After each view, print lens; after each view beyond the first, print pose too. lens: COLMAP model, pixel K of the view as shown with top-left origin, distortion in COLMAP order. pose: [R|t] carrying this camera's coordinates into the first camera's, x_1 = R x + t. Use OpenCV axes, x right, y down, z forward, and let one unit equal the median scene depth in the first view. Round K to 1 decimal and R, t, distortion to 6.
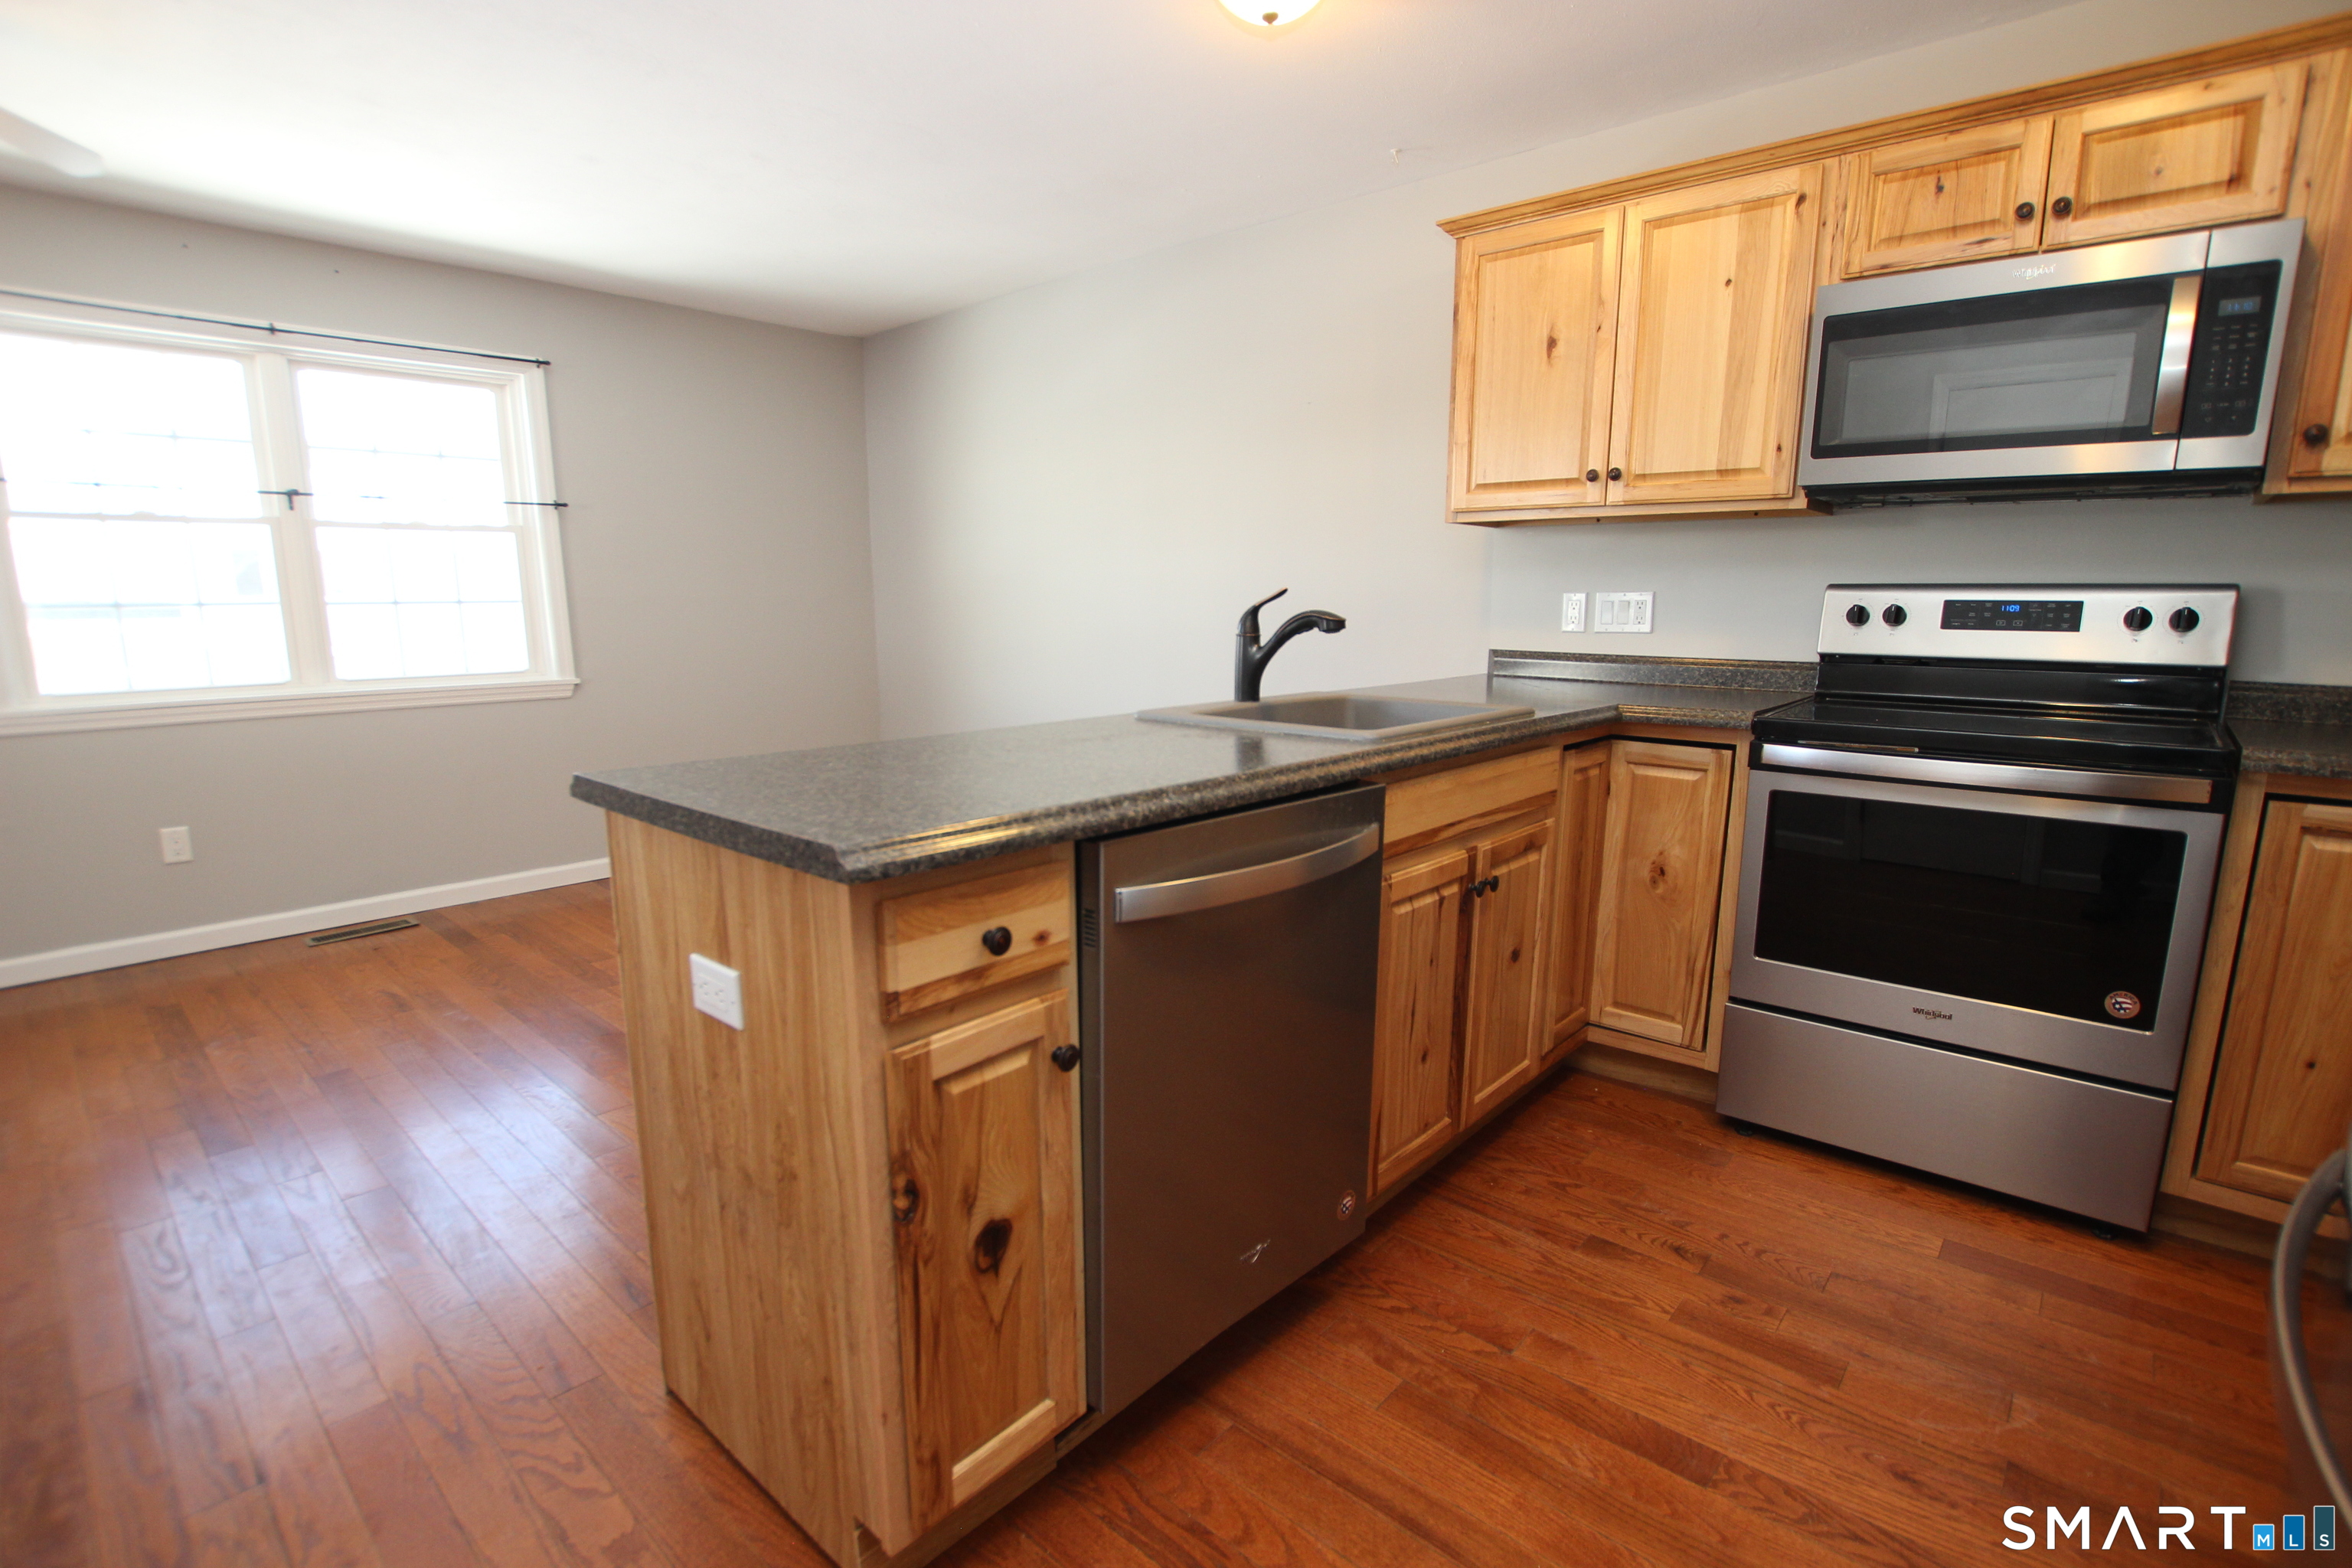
lens RADIAL K [[1087.4, 0, 1173.6], [0, 1087.4, 793.2], [0, 0, 1]] dist [-0.032596, 0.003613]
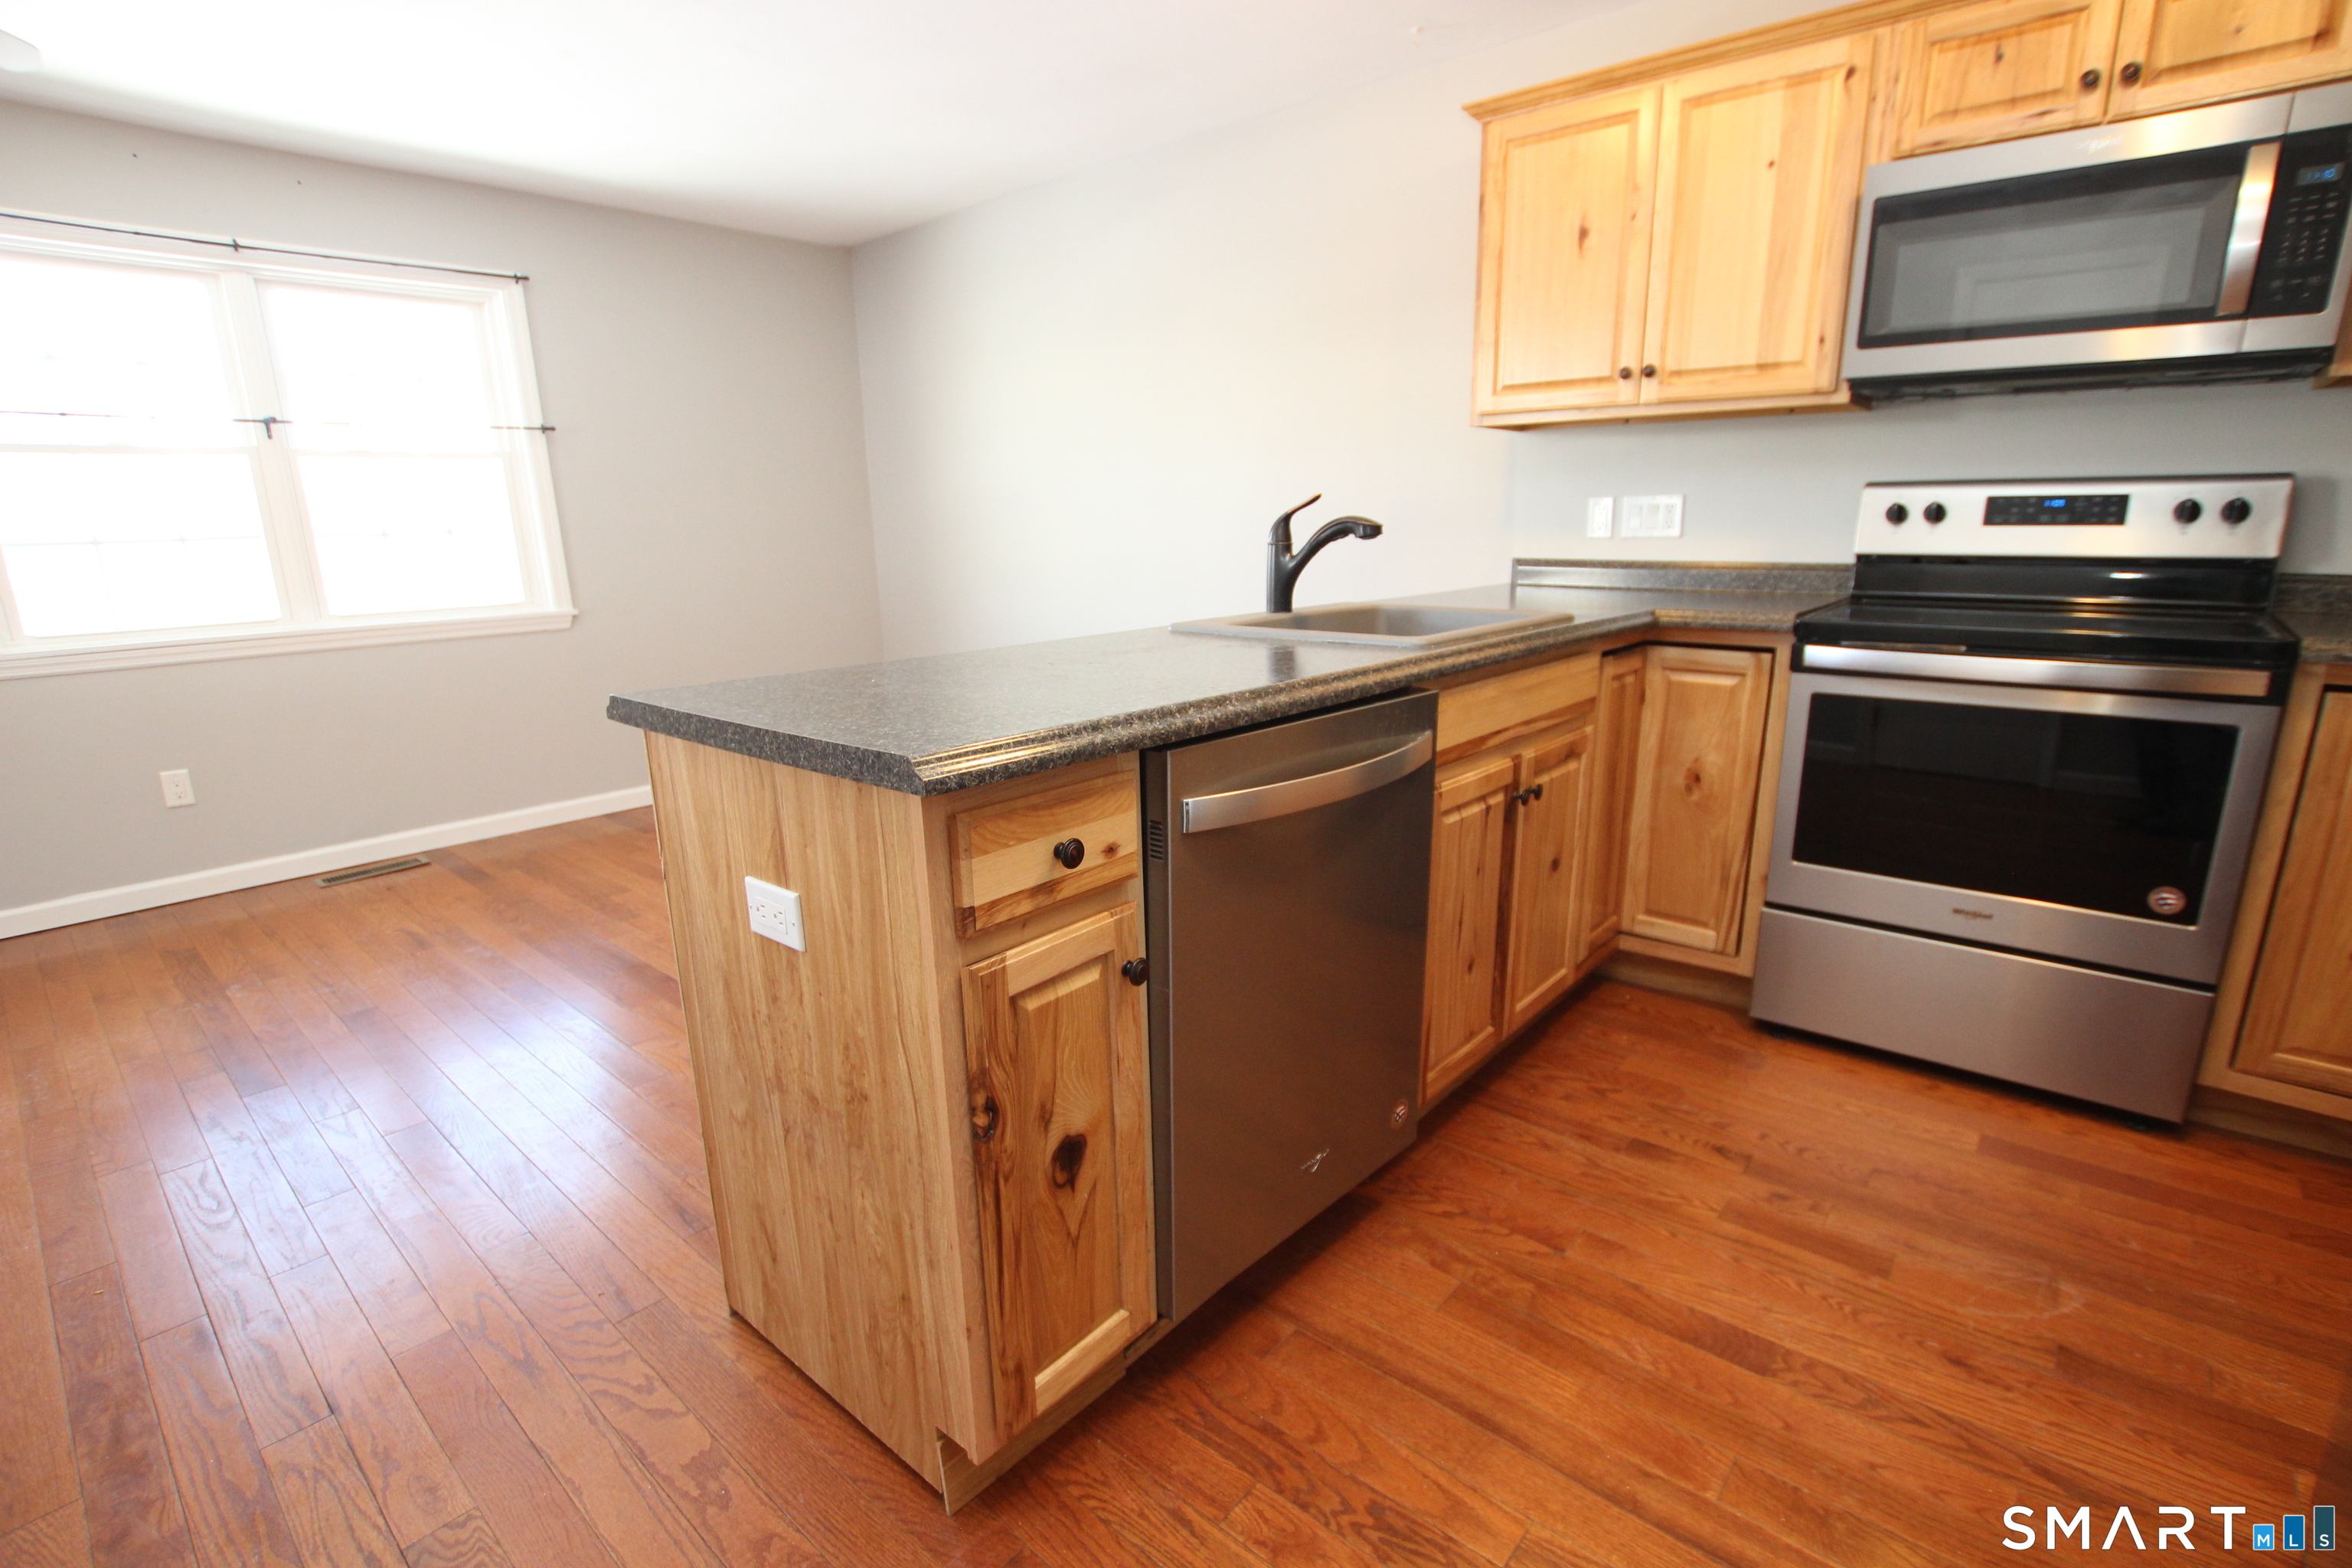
lens RADIAL K [[1087.4, 0, 1177.7], [0, 1087.4, 793.8], [0, 0, 1]] dist [-0.032596, 0.003613]
pose [[0.999724, -0.021647, 0.009097, -0.040084], [0.020972, 0.997417, 0.068693, 0.010069], [-0.010561, -0.068483, 0.997596, 0.018530]]
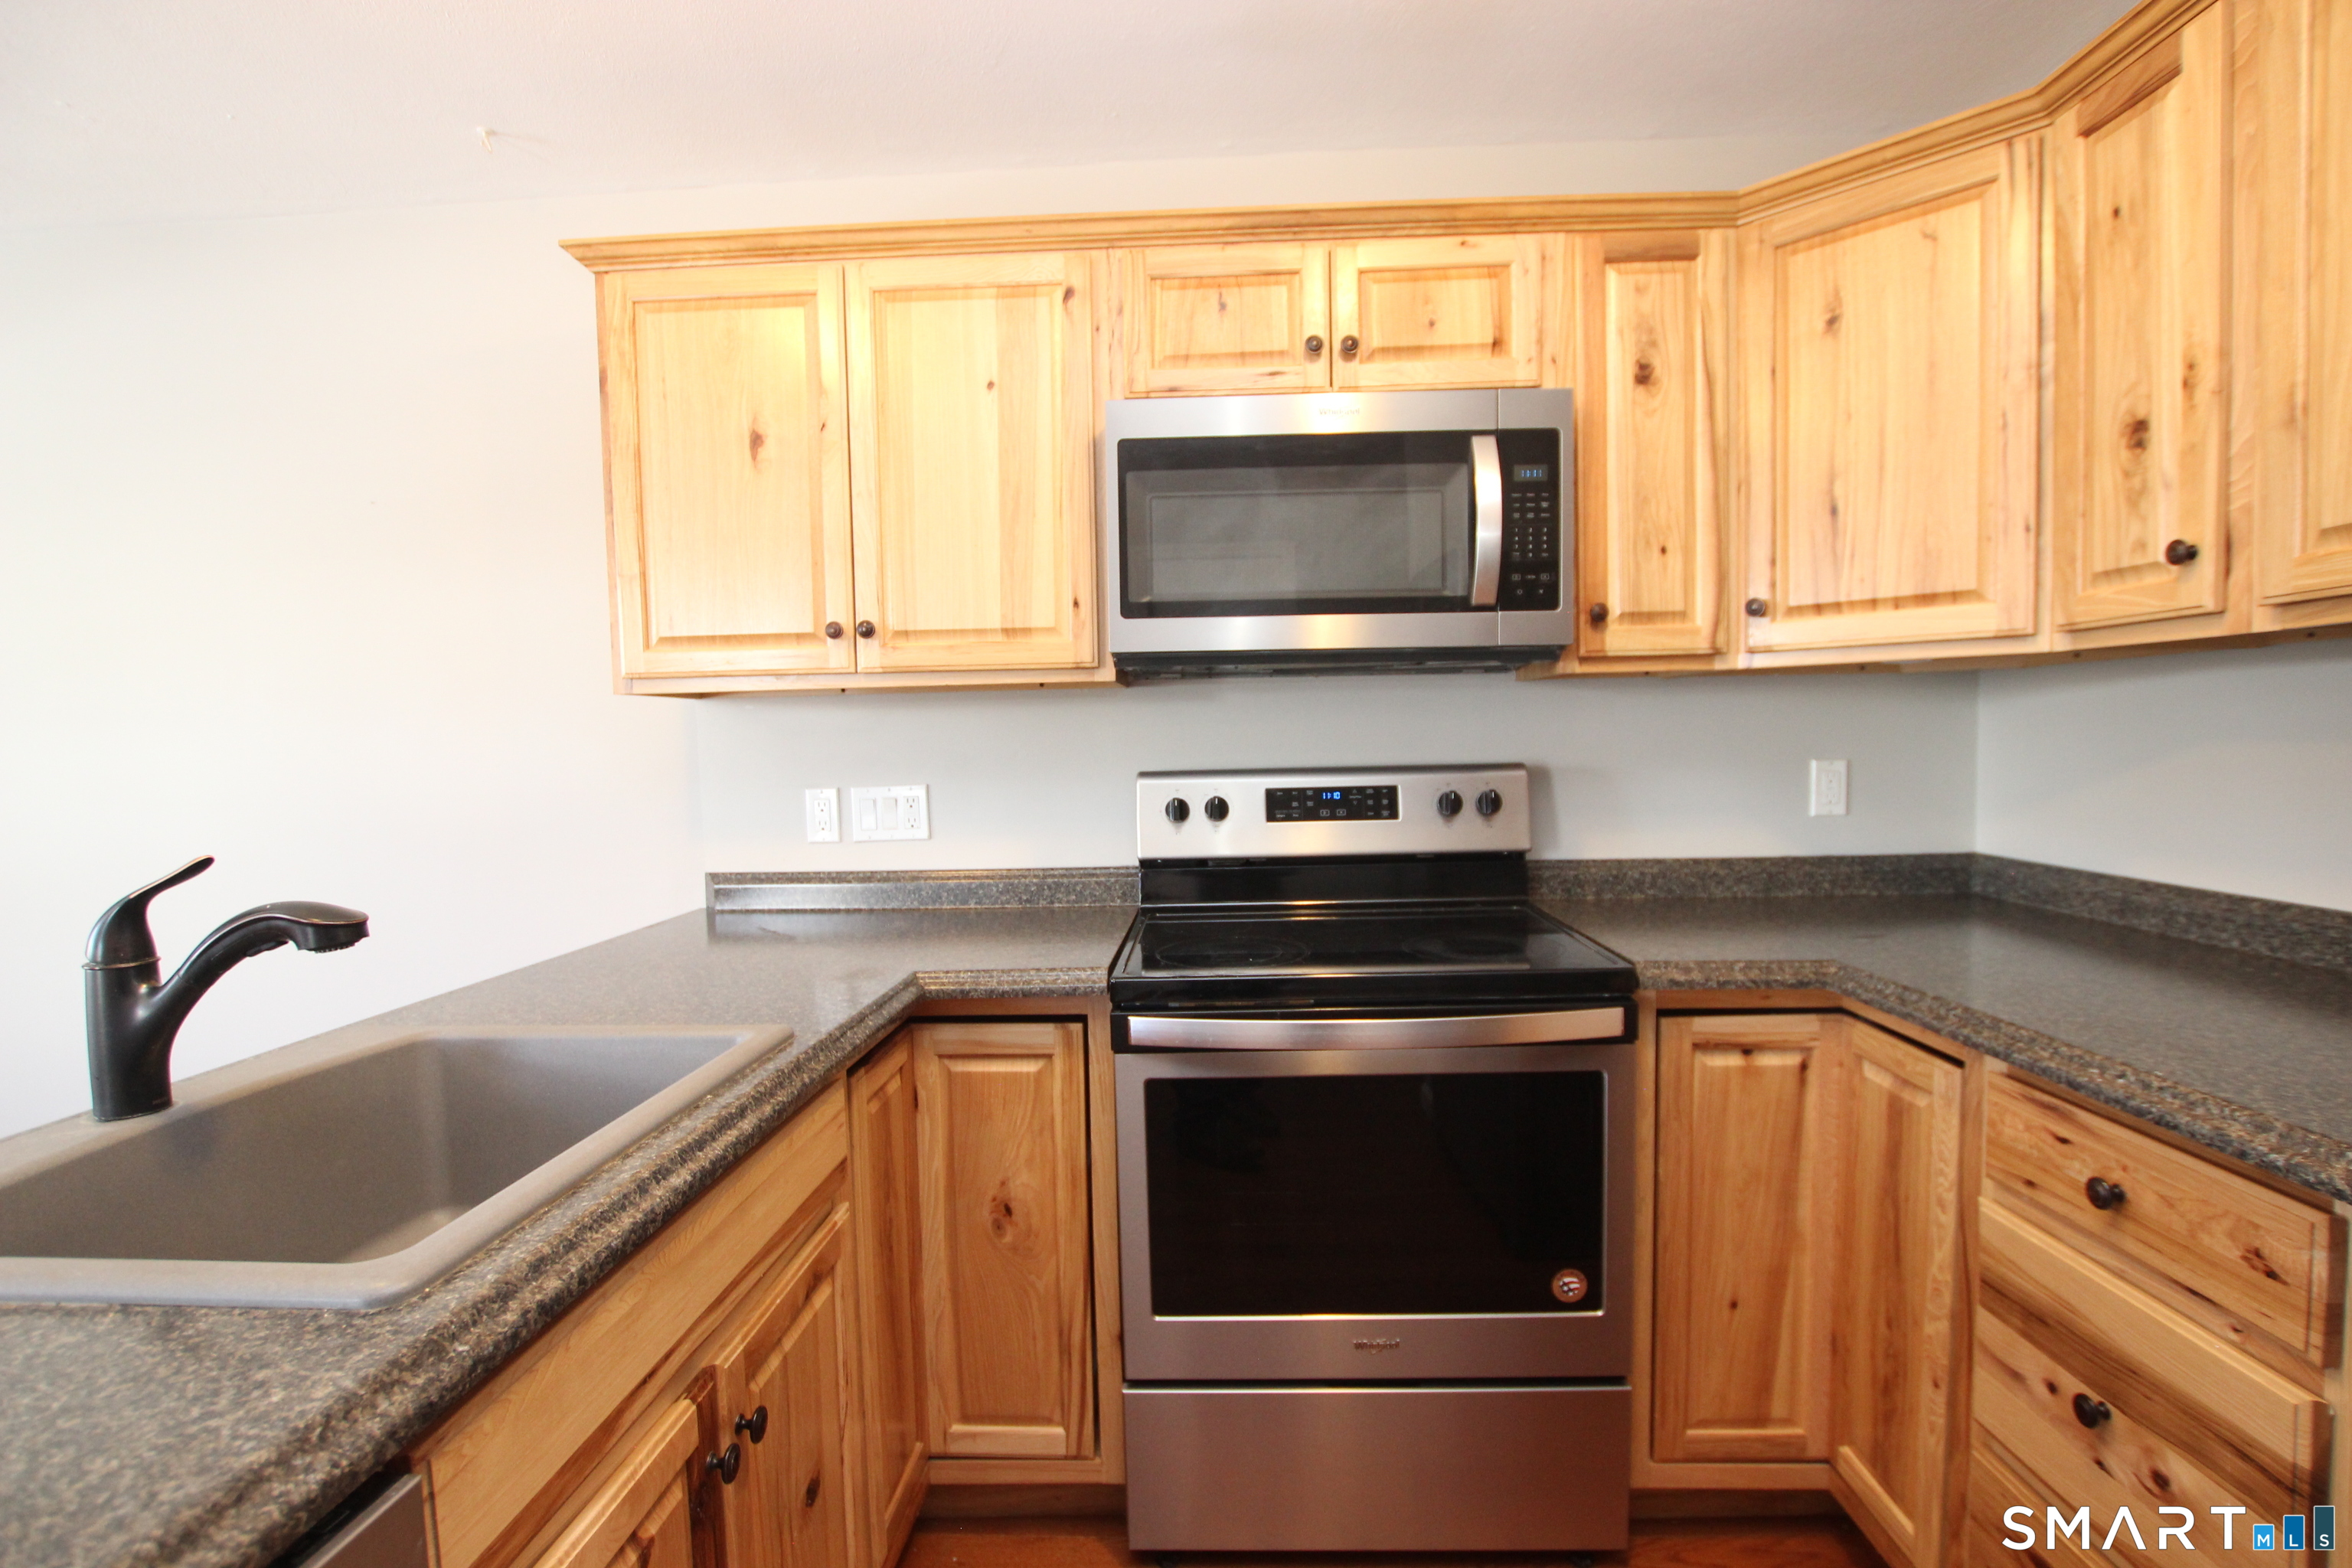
lens RADIAL K [[1087.4, 0, 1192.2], [0, 1087.4, 802.2], [0, 0, 1]] dist [-0.032596, 0.003613]
pose [[0.764806, -0.057797, 0.641662, 0.145040], [0.139567, 0.987180, -0.077432, -0.129832], [-0.628961, 0.148776, 0.763068, 0.444491]]
